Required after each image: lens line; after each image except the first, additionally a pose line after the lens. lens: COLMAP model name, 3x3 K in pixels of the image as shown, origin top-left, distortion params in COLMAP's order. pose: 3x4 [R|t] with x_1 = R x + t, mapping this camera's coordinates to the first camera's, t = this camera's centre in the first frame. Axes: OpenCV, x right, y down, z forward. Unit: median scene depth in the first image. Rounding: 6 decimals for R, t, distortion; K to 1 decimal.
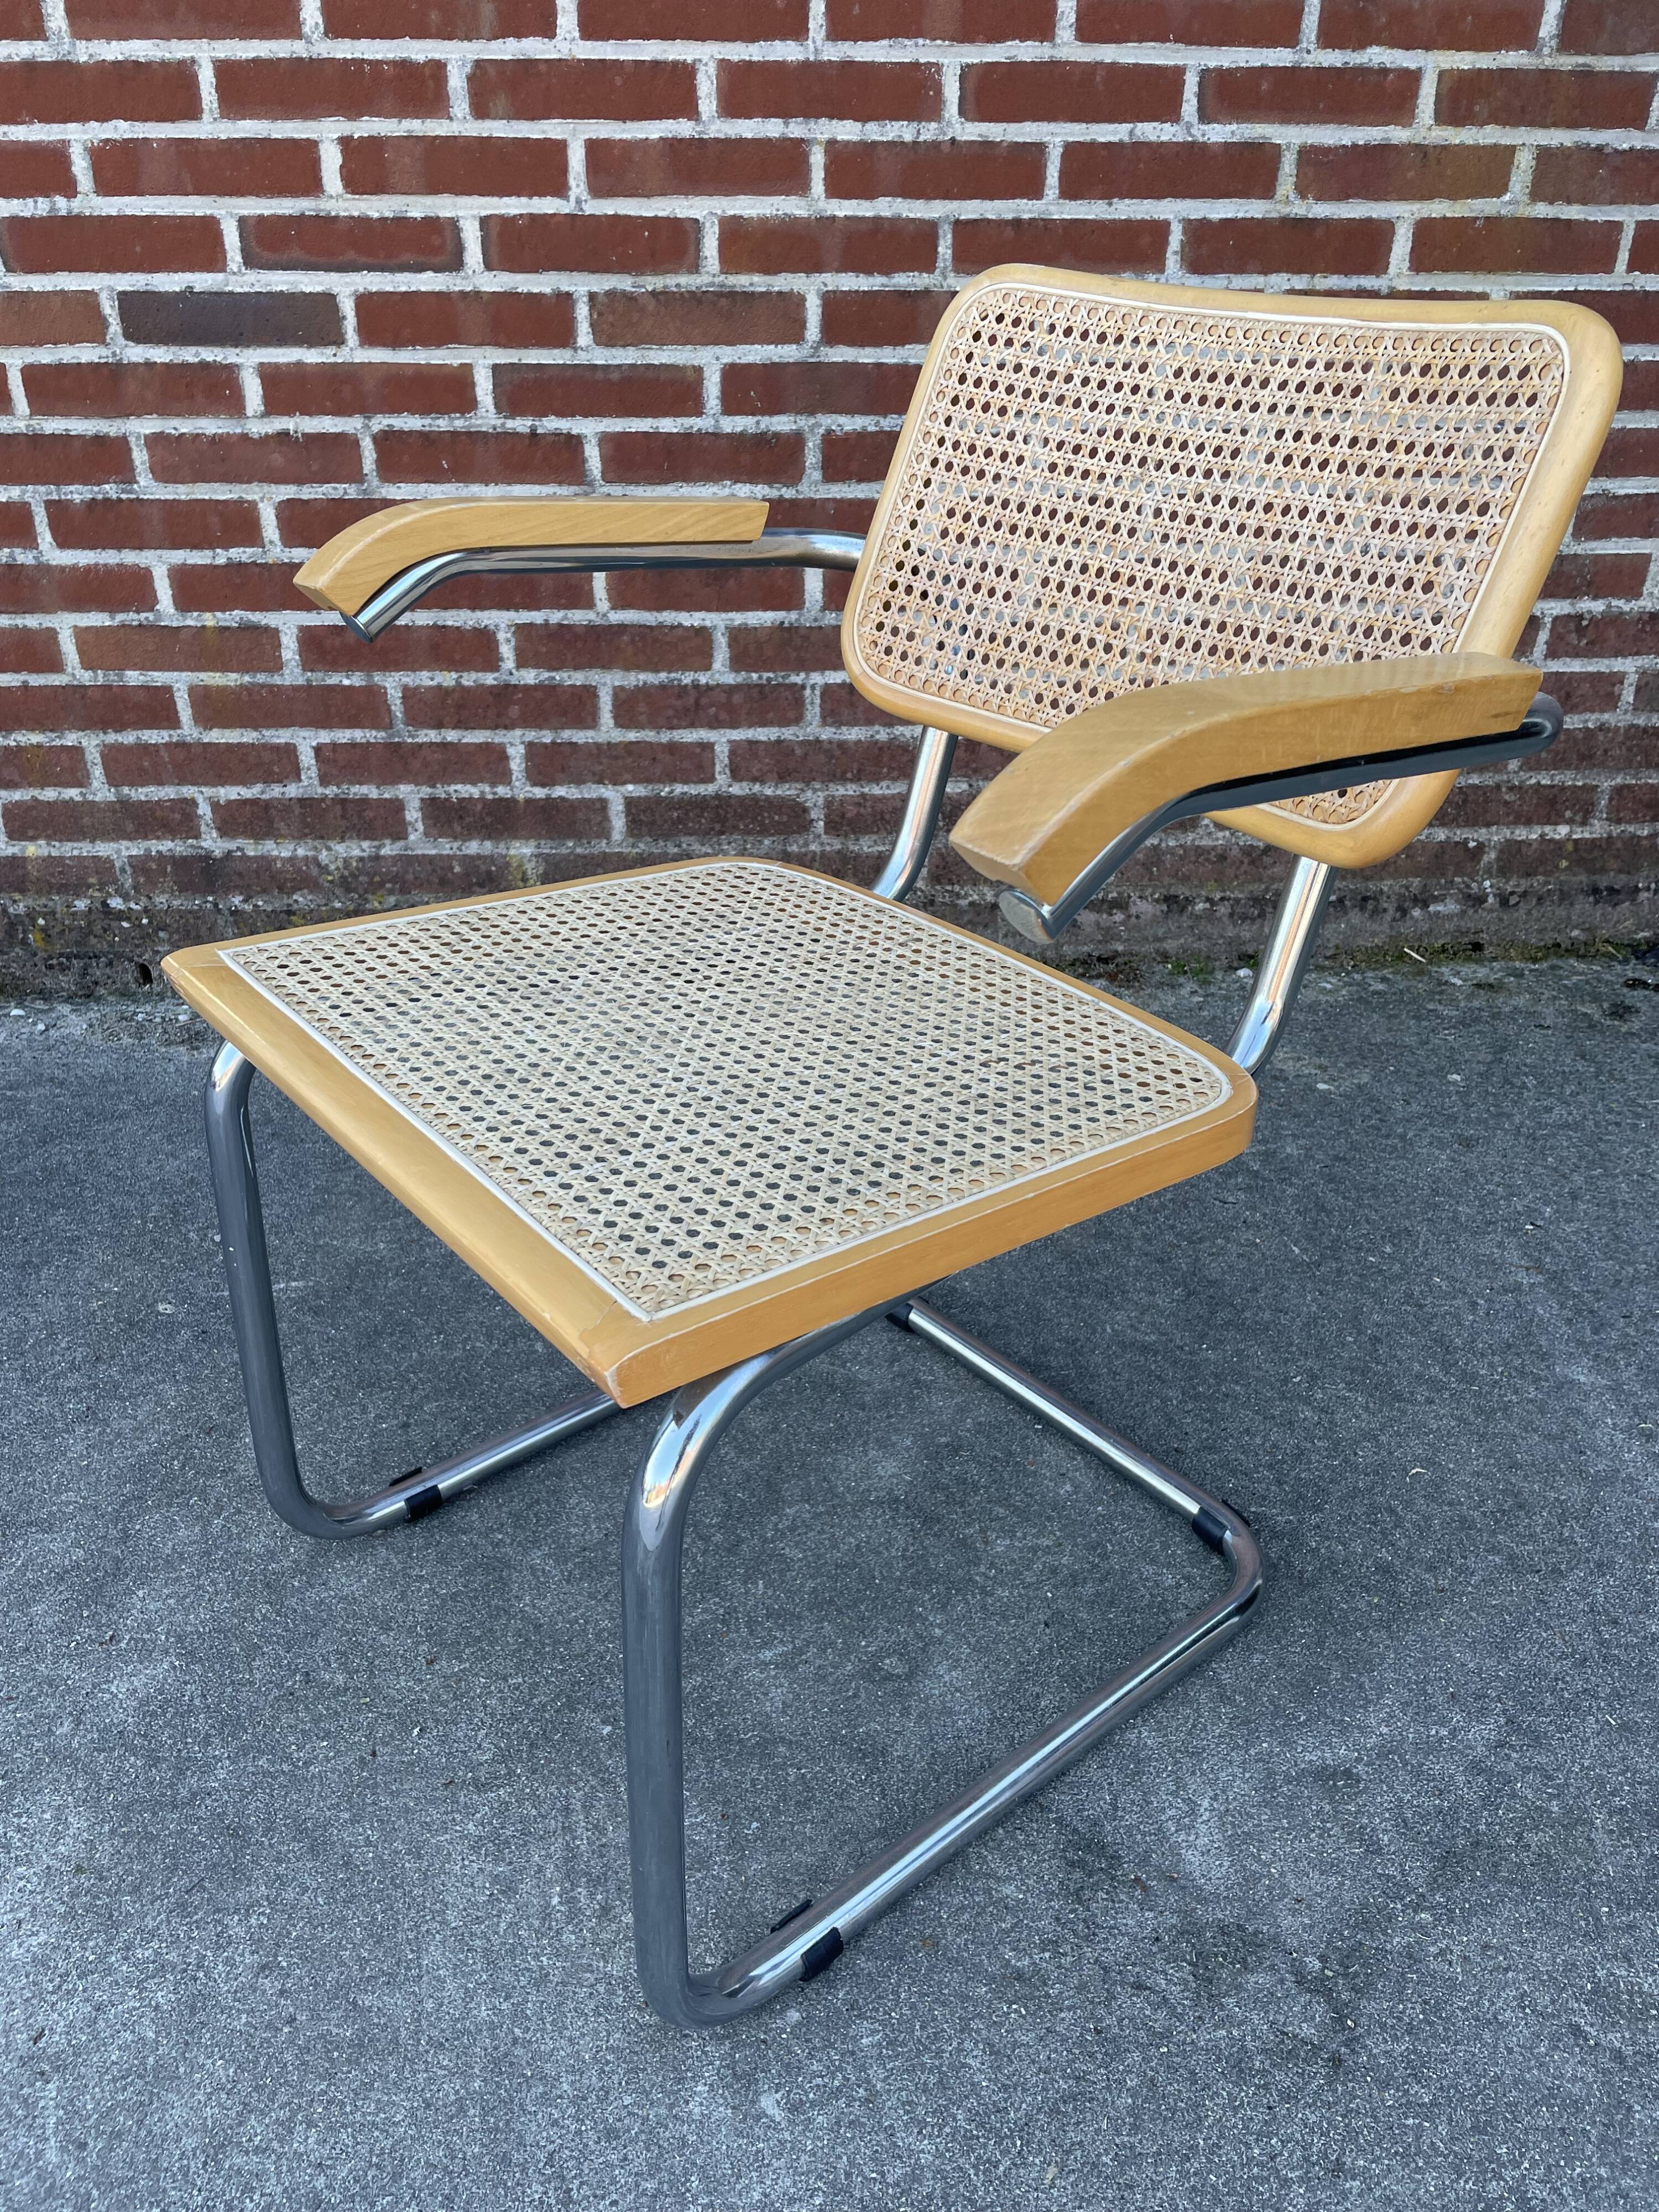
lens RADIAL K [[1688.7, 0, 825.8], [0, 1688.7, 1126.7], [0, 0, 1]] dist [0.076884, -0.107205]
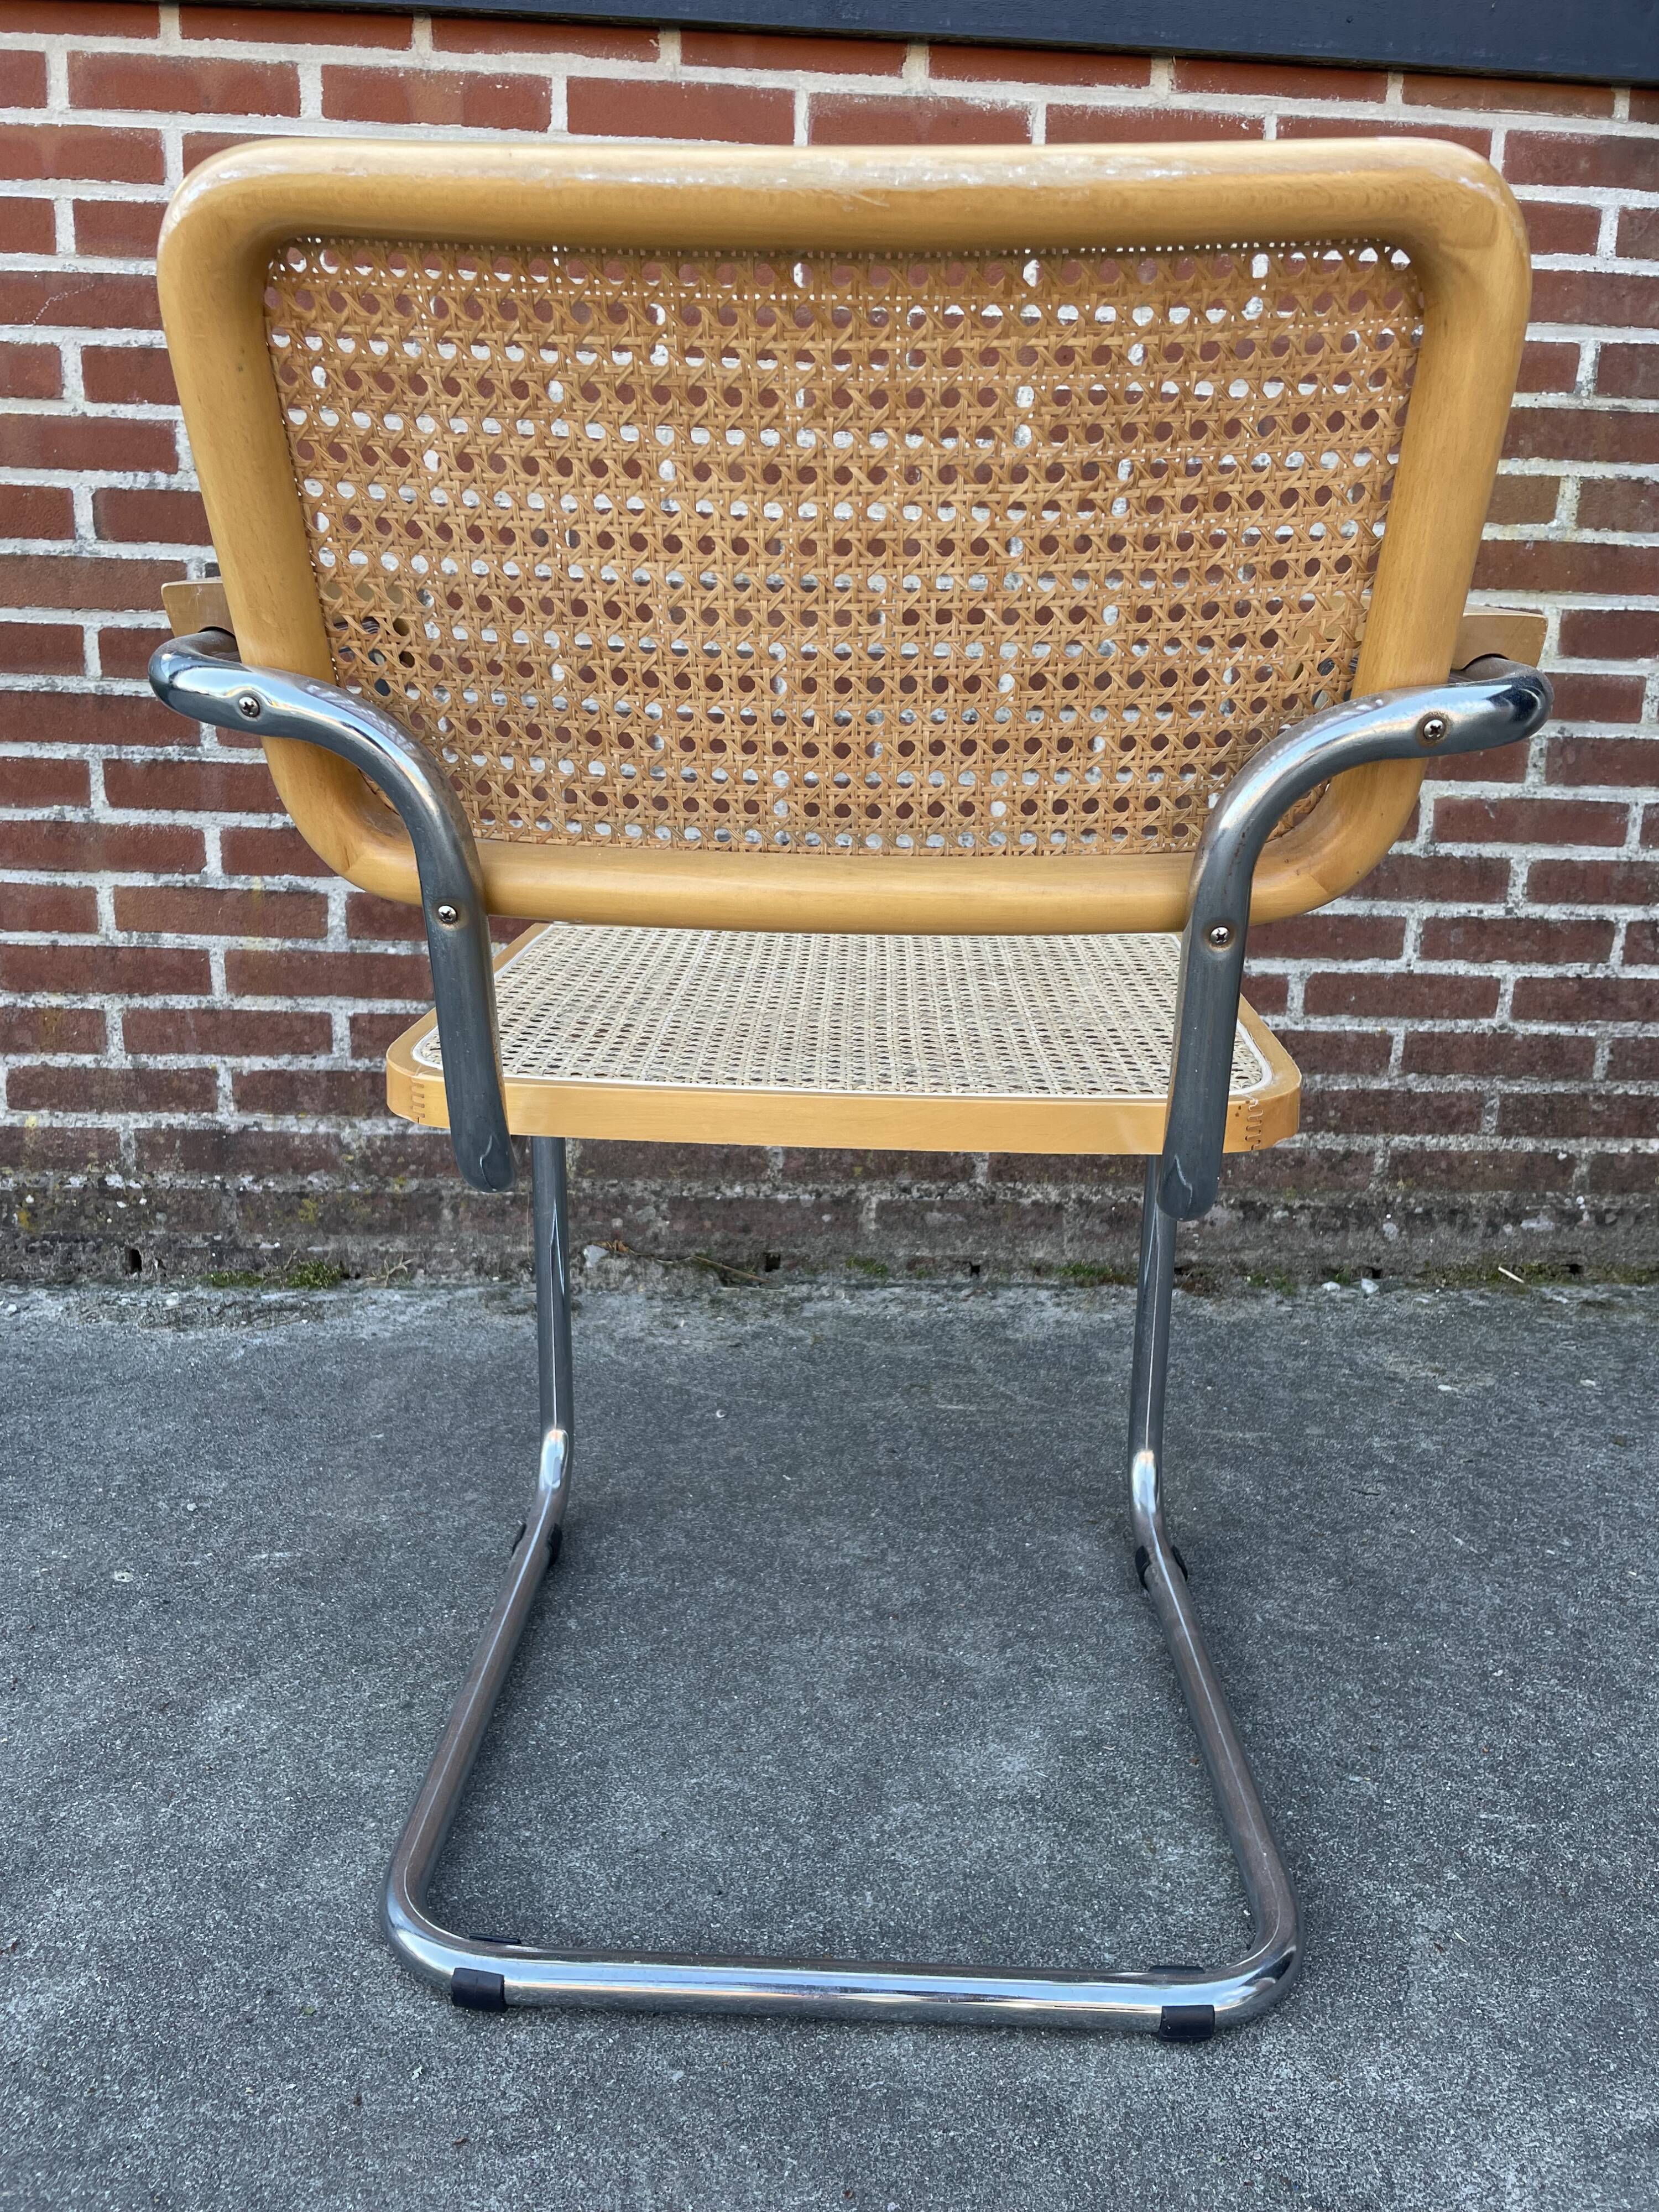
lens RADIAL K [[1688.7, 0, 824.4], [0, 1688.7, 1113.0], [0, 0, 1]] dist [0.076884, -0.107205]
pose [[0.999622, 0.022236, 0.016183, -0.056046], [-0.016656, 0.957754, -0.287106, 0.108850], [-0.021883, 0.286728, 0.957762, 0.113837]]
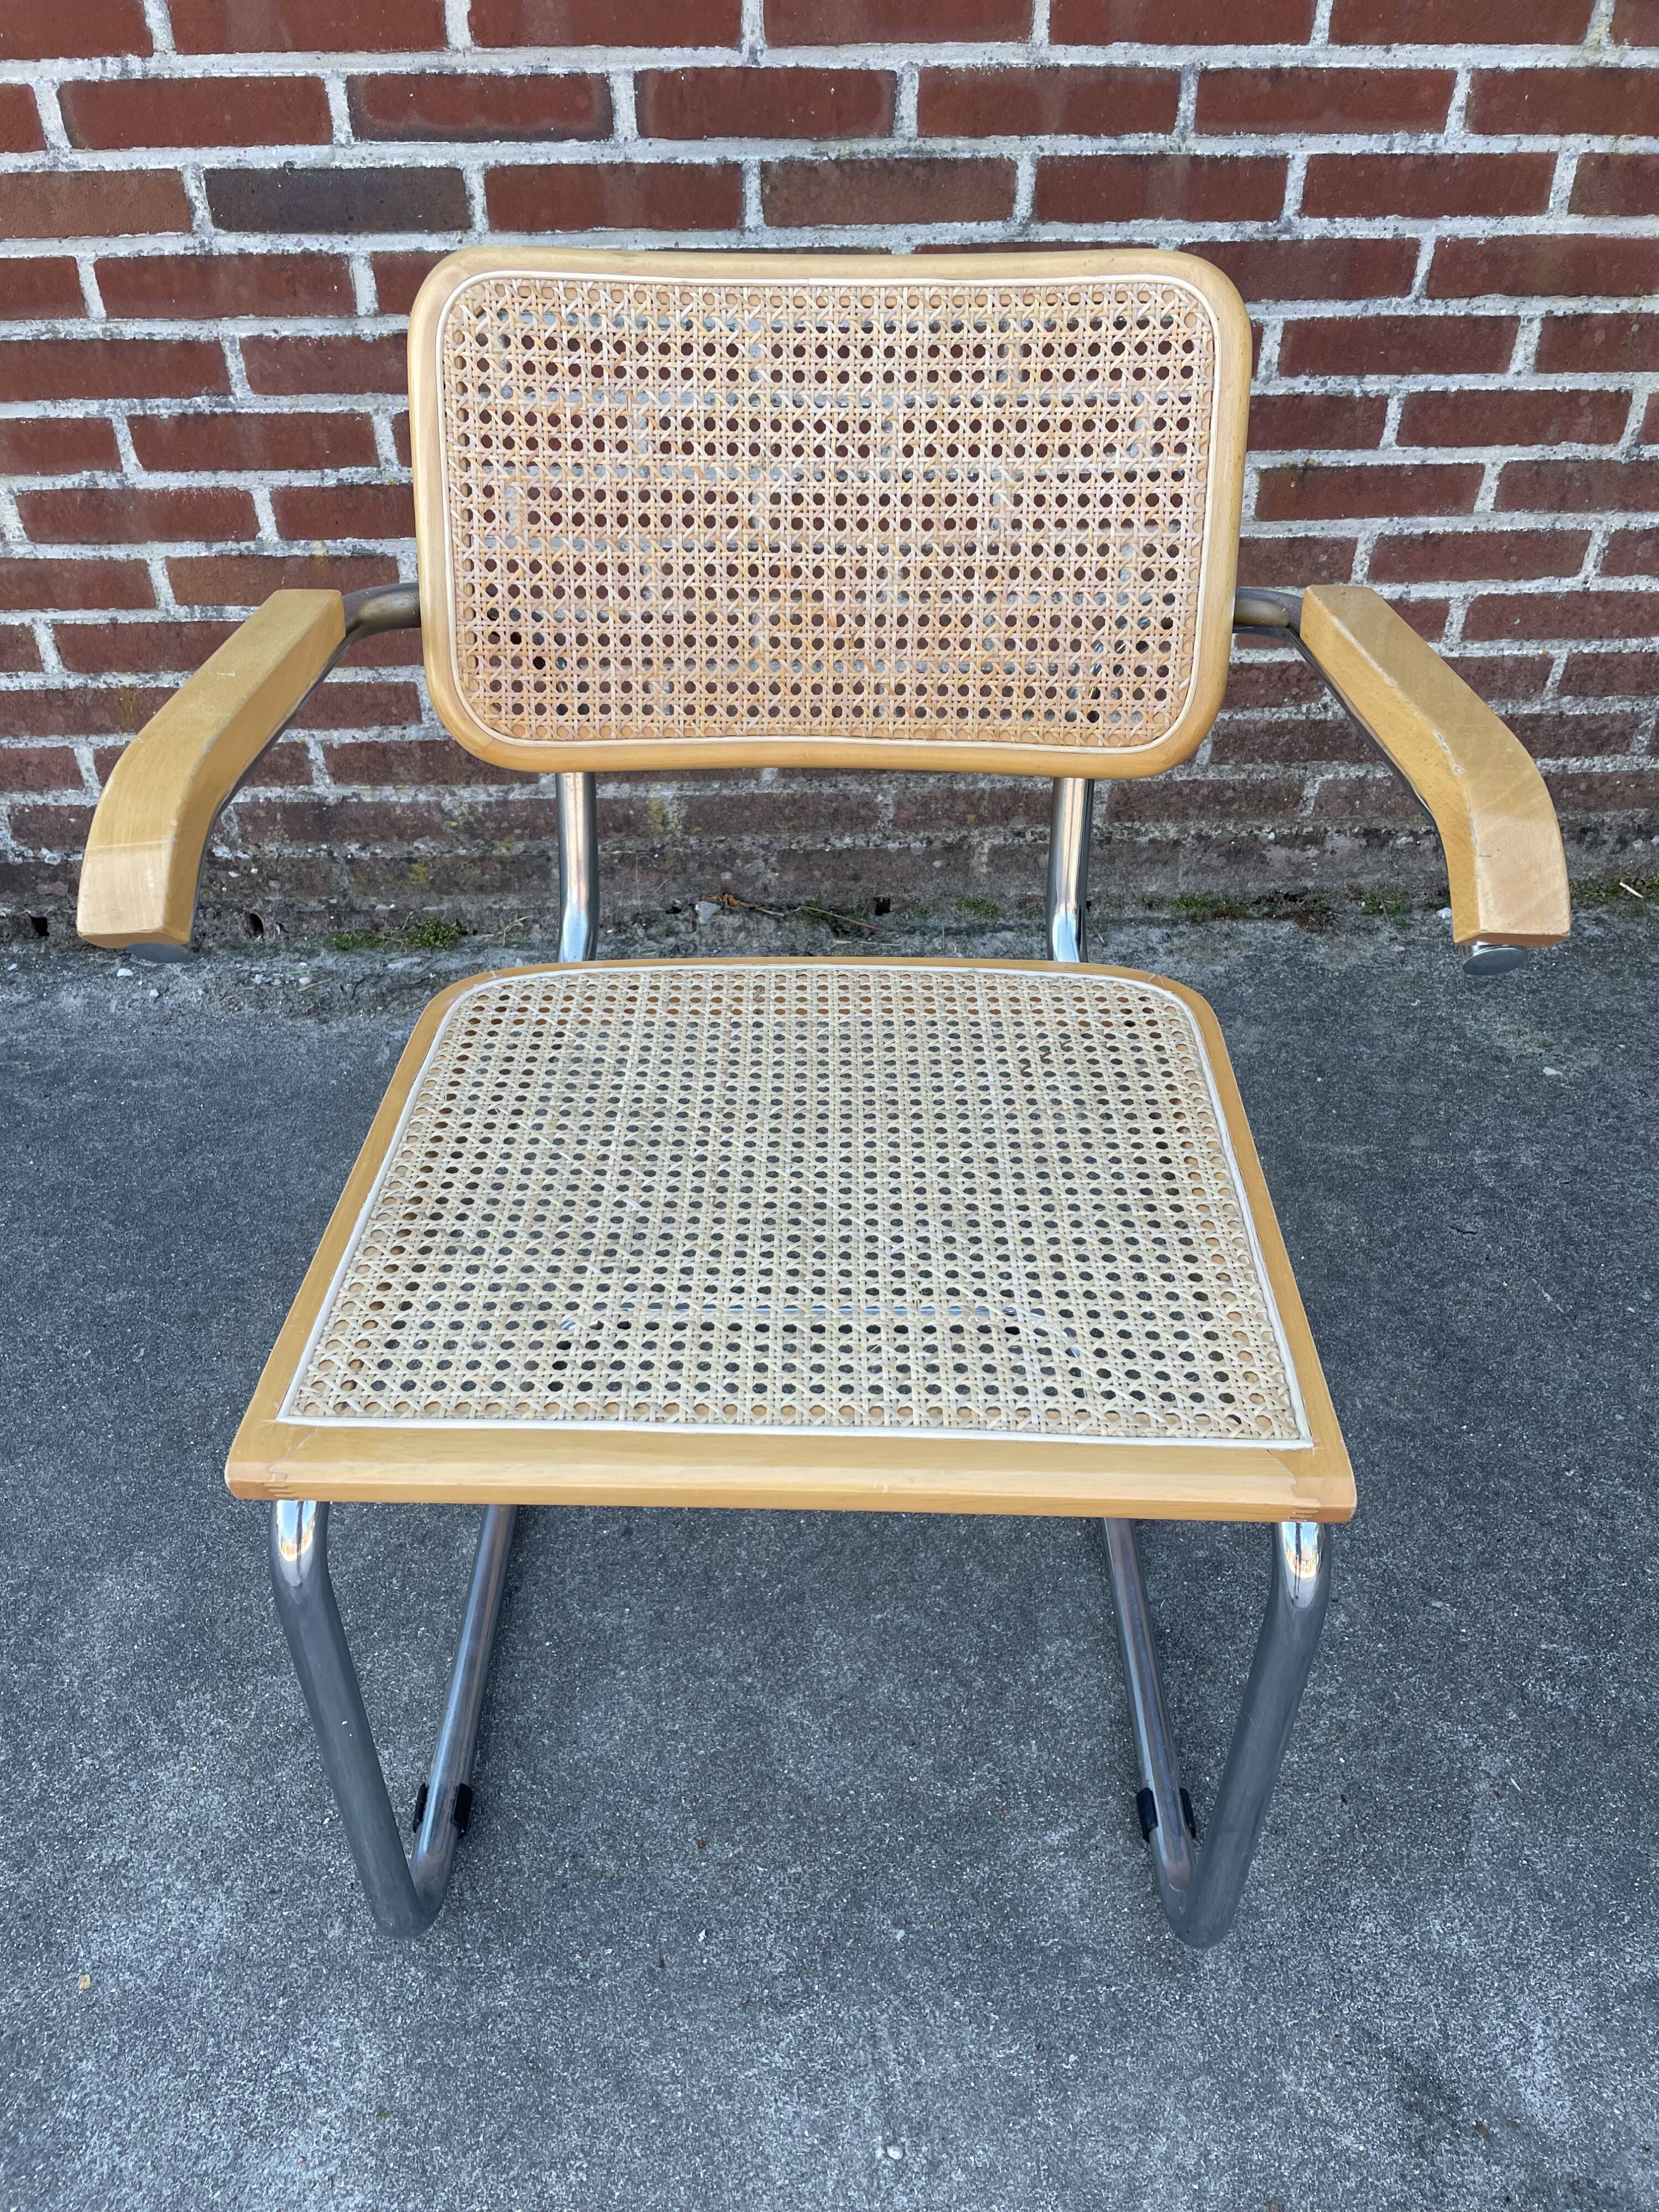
lens RADIAL K [[1688.7, 0, 817.9], [0, 1688.7, 1137.0], [0, 0, 1]] dist [0.076884, -0.107205]
pose [[0.999988, -0.003384, -0.003556, -0.109950], [0.003963, 0.984008, 0.178078, -0.167284], [0.002896, -0.178090, 0.984010, 0.087269]]
